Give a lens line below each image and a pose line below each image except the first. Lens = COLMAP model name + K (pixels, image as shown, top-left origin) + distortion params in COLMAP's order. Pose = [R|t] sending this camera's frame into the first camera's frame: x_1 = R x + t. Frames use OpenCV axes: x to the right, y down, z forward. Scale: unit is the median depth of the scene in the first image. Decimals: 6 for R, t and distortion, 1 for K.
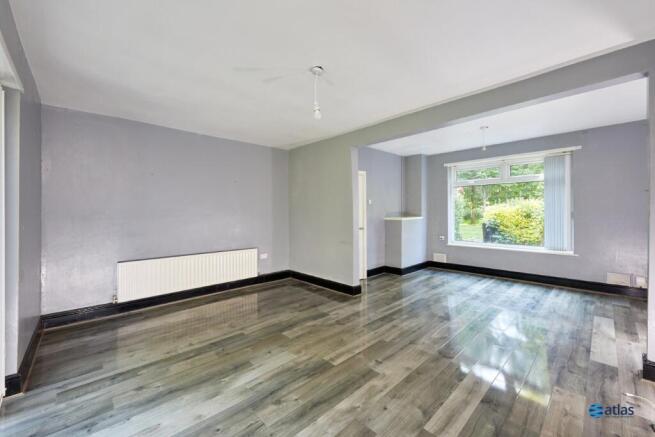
lens RADIAL K [[260.0, 0, 326.0], [0, 260.0, 214.9], [0, 0, 1]] dist [0.003402, 0.000108]
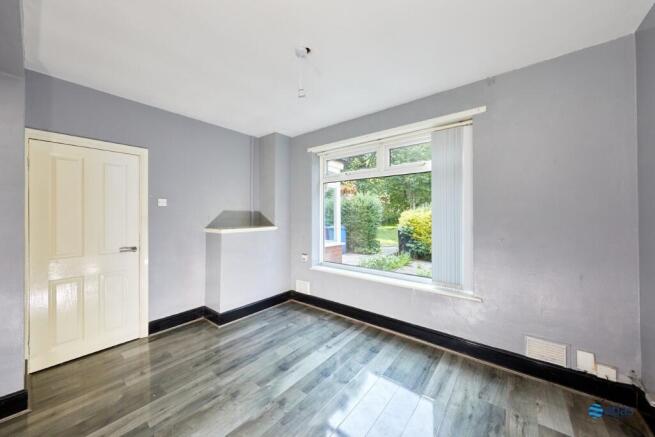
lens RADIAL K [[225.0, 0, 326.1], [0, 225.0, 218.3], [0, 0, 1]] dist [0.002762, 0.000275]
pose [[0.993978, 0.000402, 0.109581, 0.682050], [-0.000621, 0.999998, 0.001962, -0.024198], [-0.109580, -0.002018, 0.993976, 0.645154]]
